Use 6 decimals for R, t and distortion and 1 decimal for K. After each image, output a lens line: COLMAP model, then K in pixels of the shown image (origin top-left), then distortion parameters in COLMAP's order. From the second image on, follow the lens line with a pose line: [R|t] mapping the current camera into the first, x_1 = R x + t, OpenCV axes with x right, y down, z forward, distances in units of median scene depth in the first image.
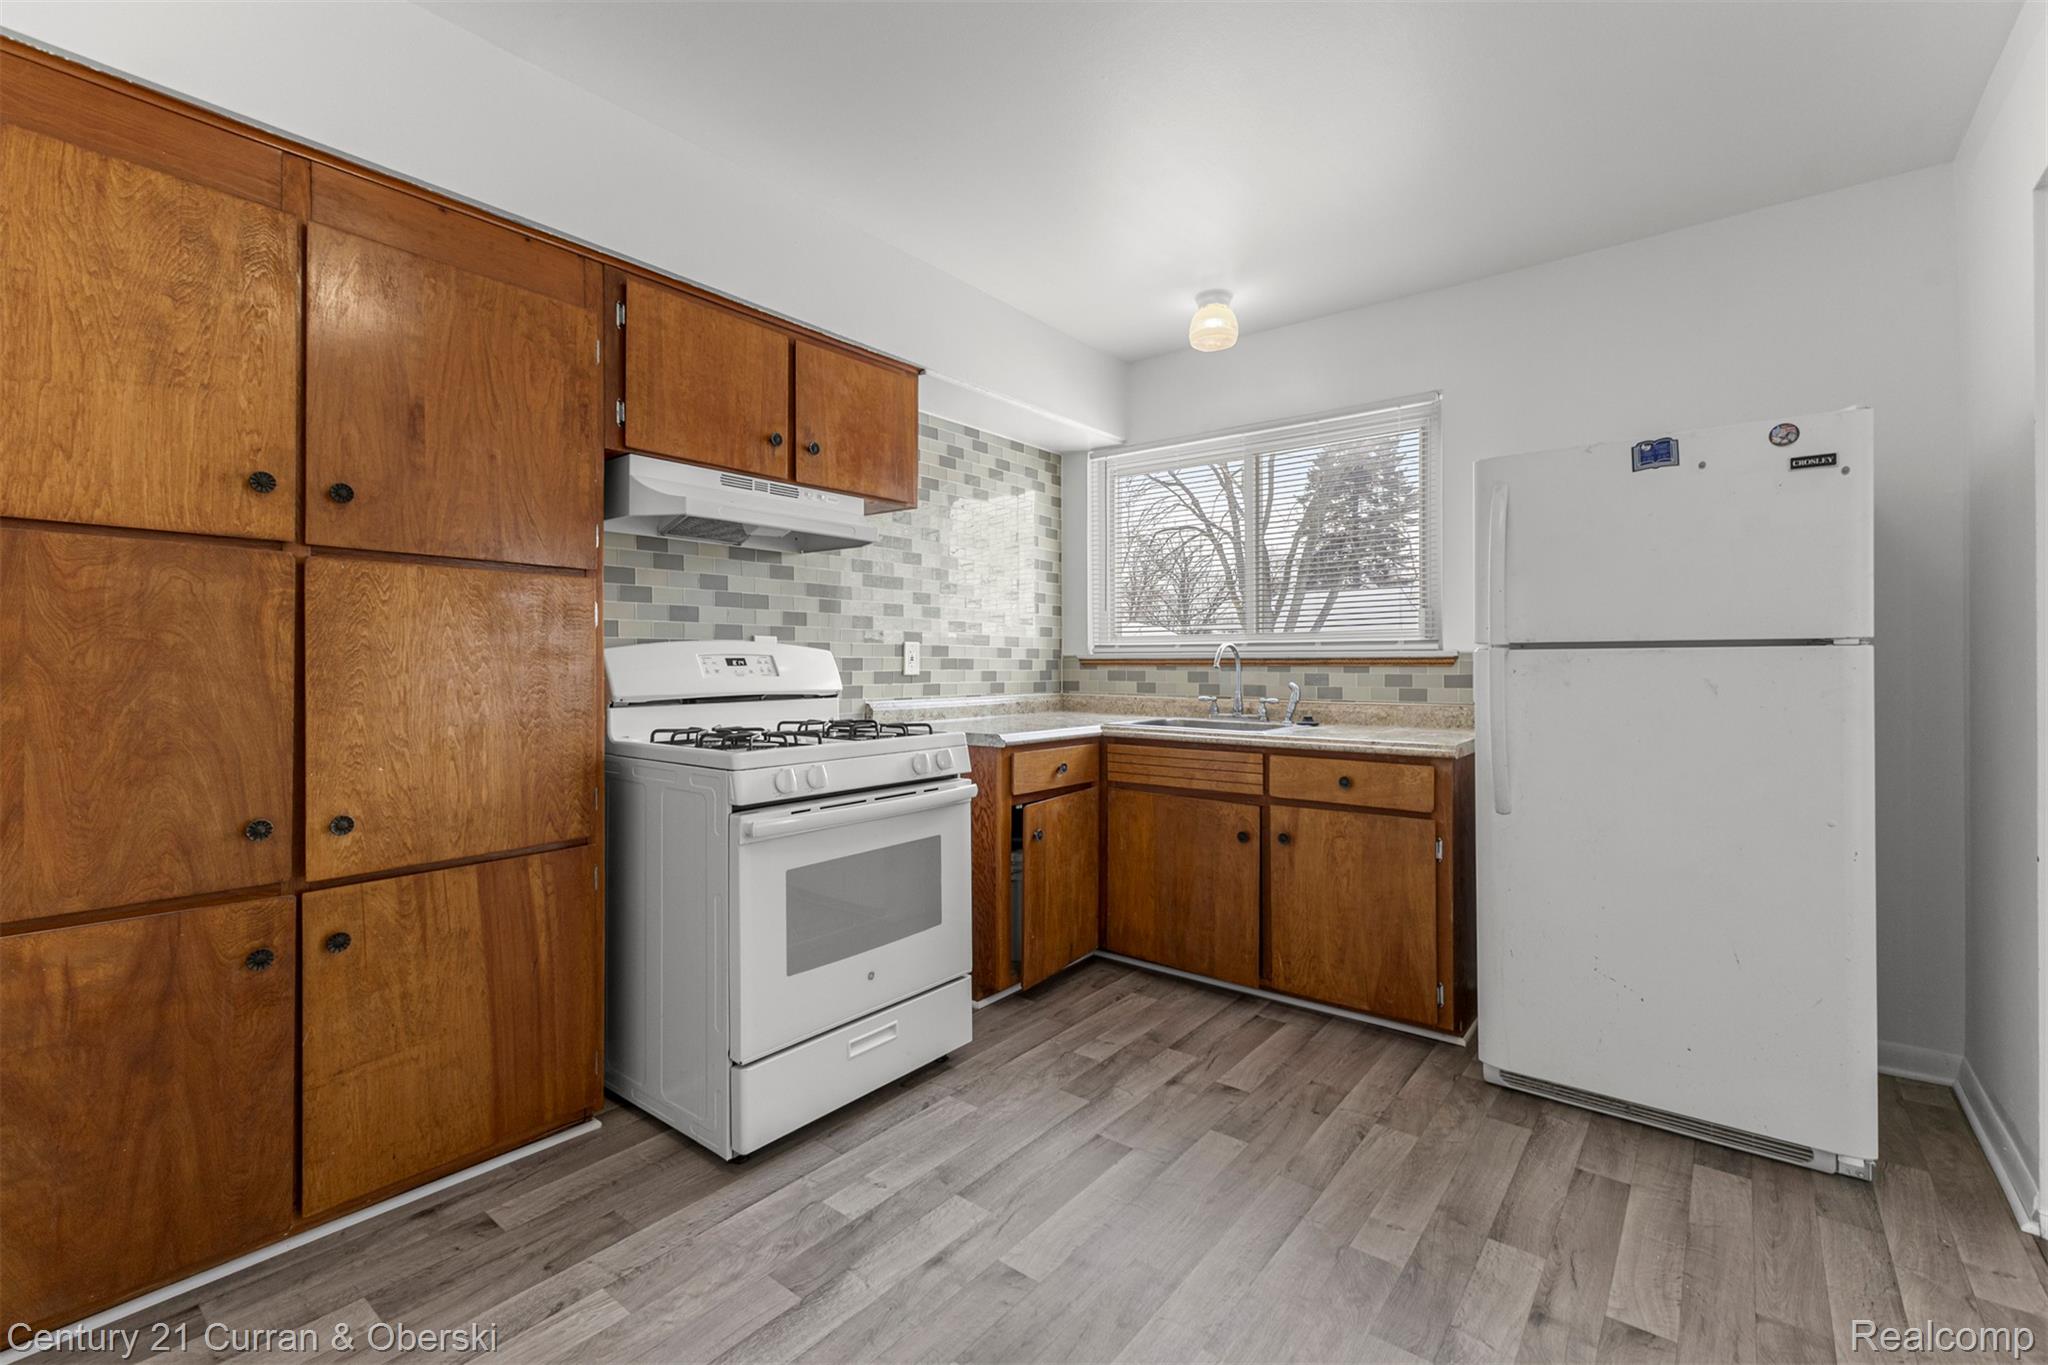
lens RADIAL K [[885.4, 0, 1023.1], [0, 885.4, 662.0], [0, 0, 1]] dist [0.010337, -0.001801]
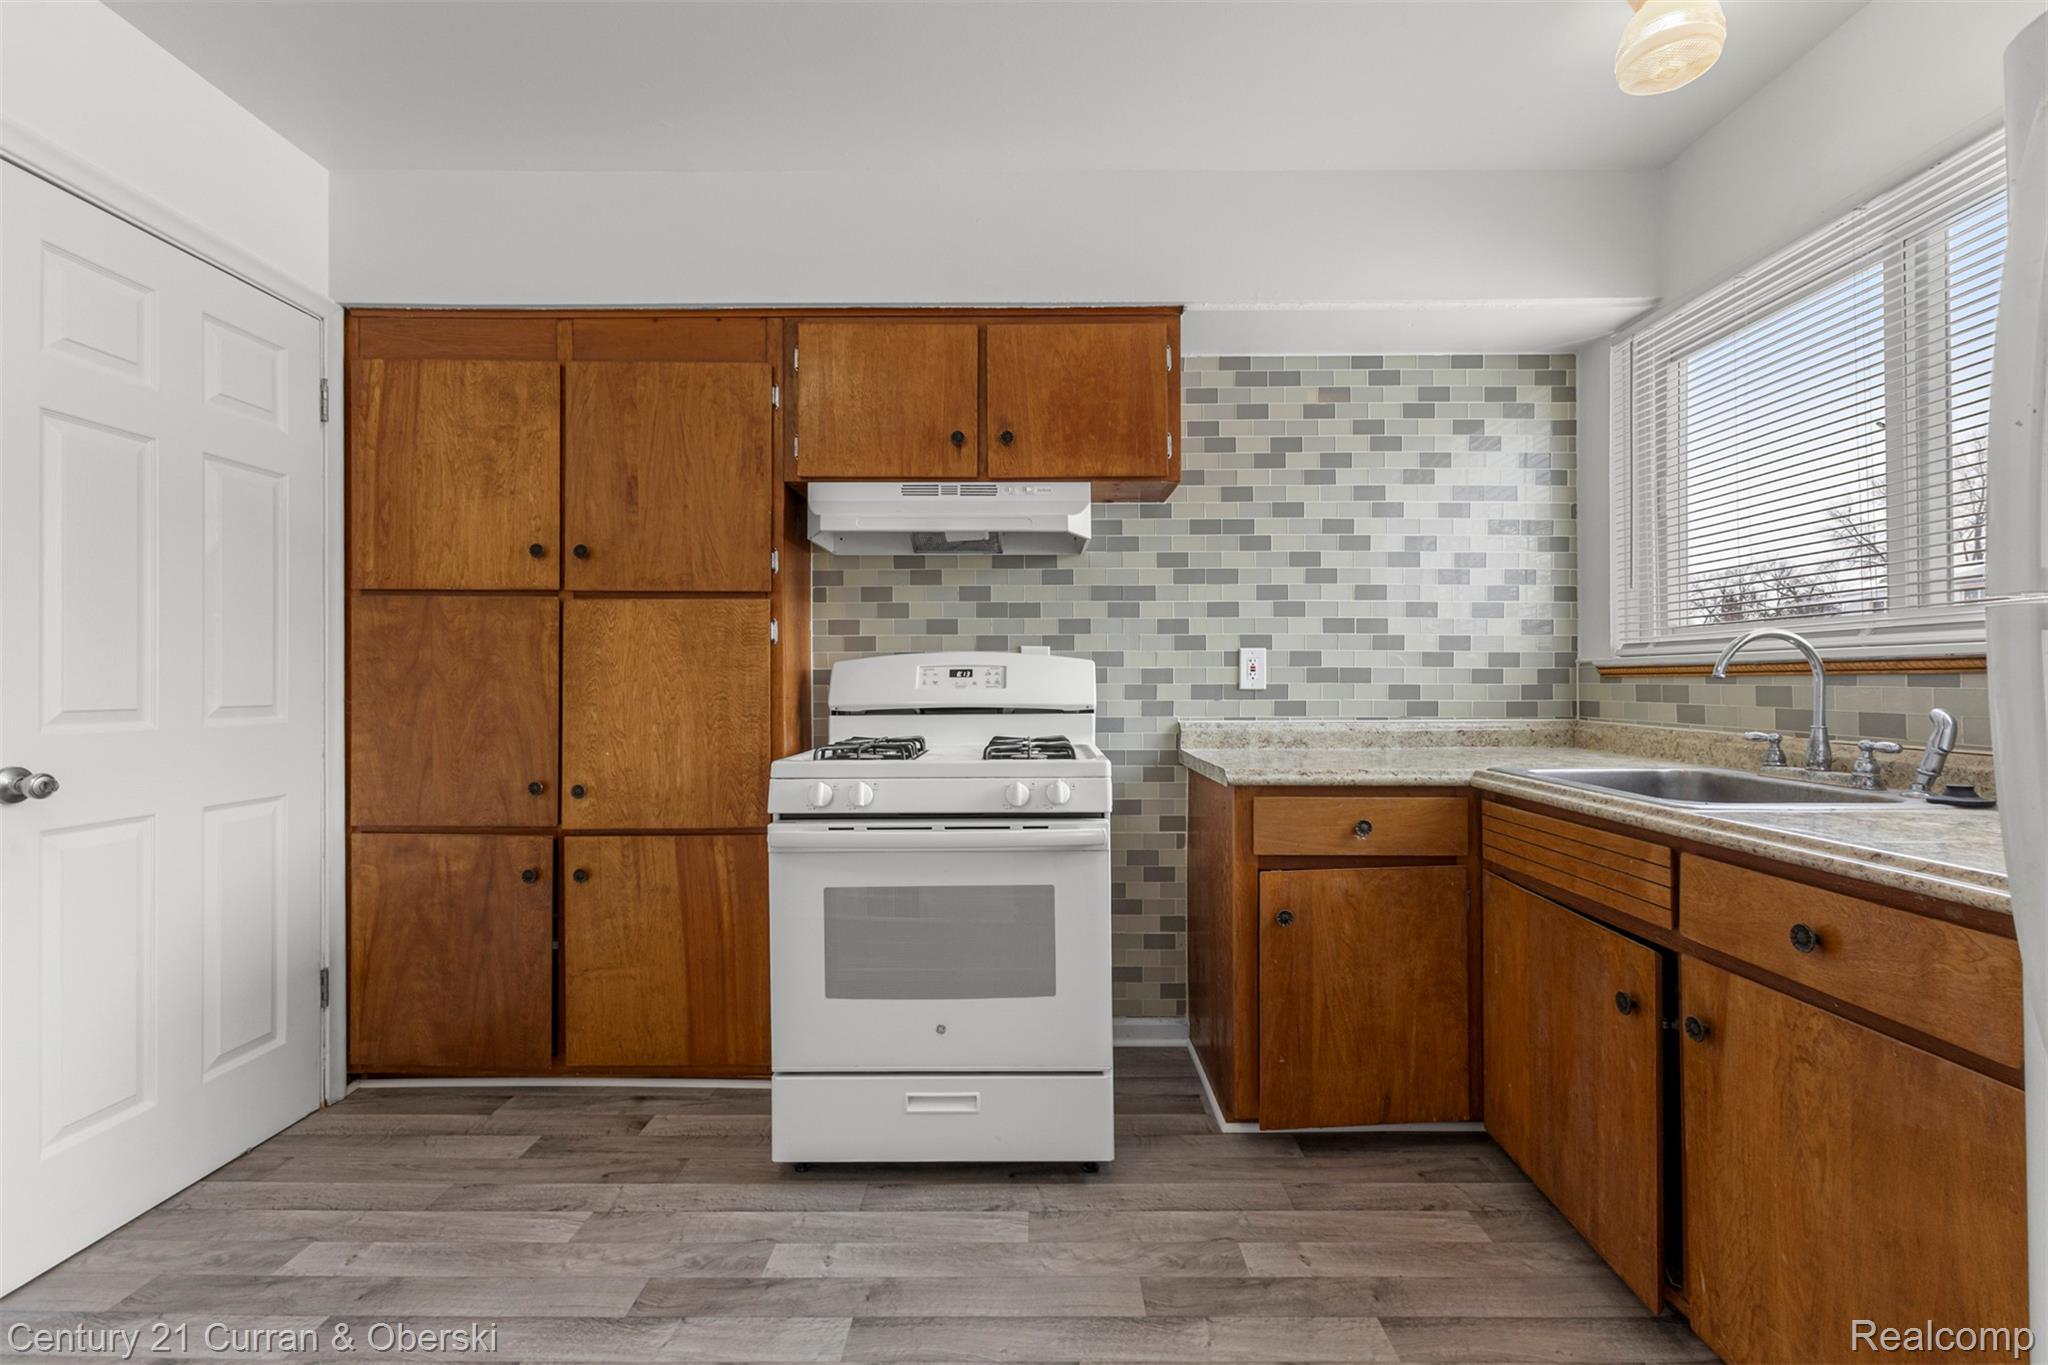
lens RADIAL K [[885.4, 0, 1032.6], [0, 885.4, 682.0], [0, 0, 1]] dist [0.010337, -0.001801]
pose [[0.621350, -0.002039, -0.783531, 0.477079], [0.002936, 0.999996, -0.000274, 0.009883], [0.783528, -0.002130, 0.621353, 0.440997]]
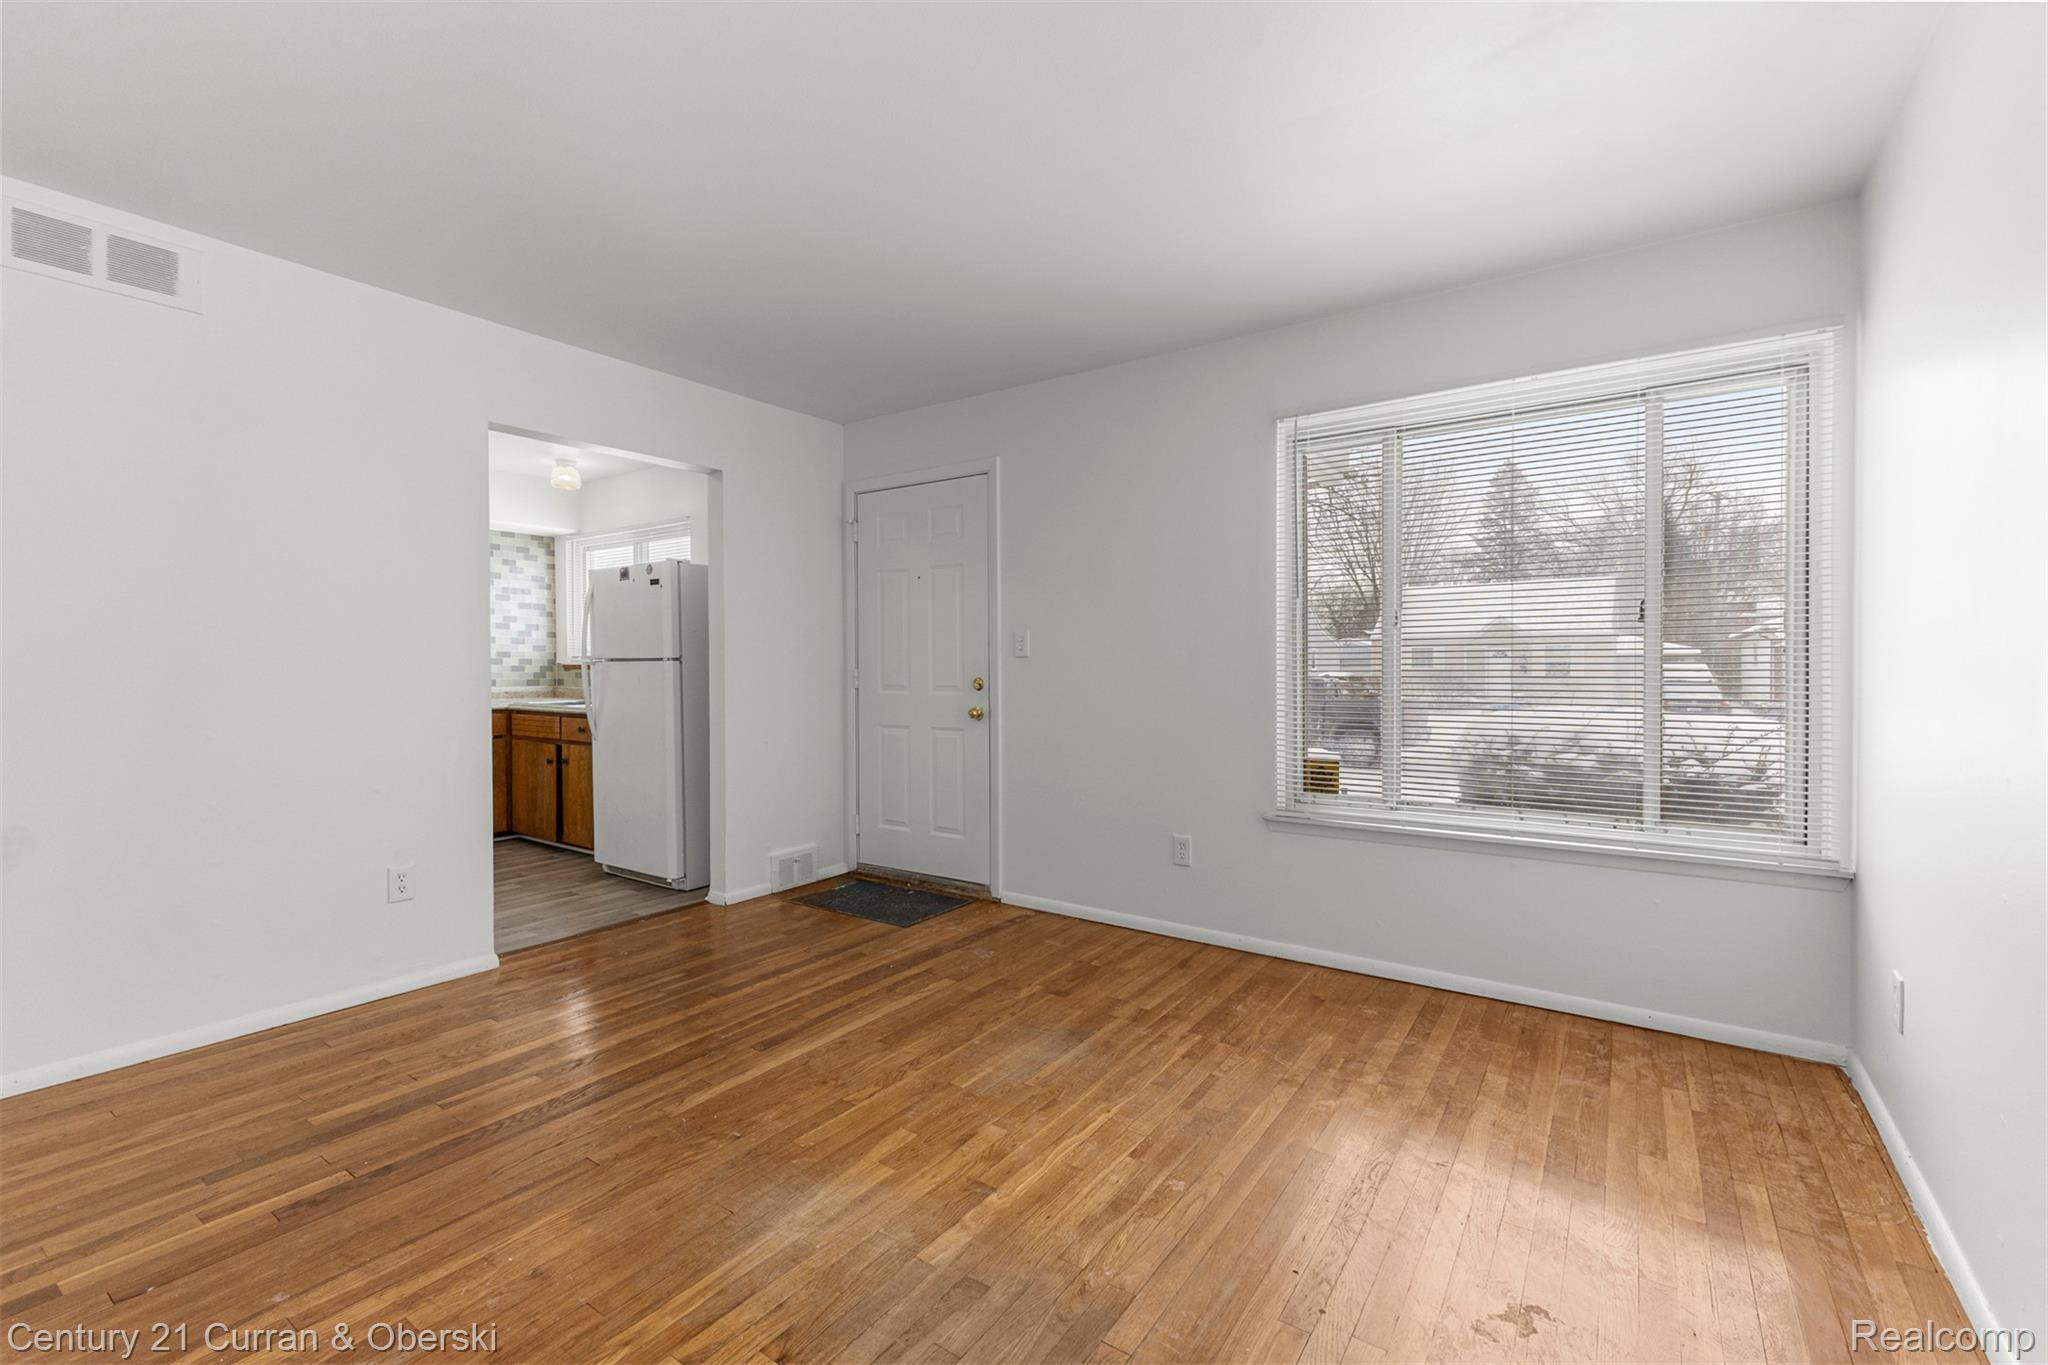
lens RADIAL K [[885.4, 0, 1025.0], [0, 885.4, 668.5], [0, 0, 1]] dist [0.010337, -0.001801]
pose [[0.998408, -0.002569, 0.056348, 1.232258], [0.002249, 0.999981, 0.005754, -0.006900], [-0.056362, -0.005618, 0.998395, -0.982136]]
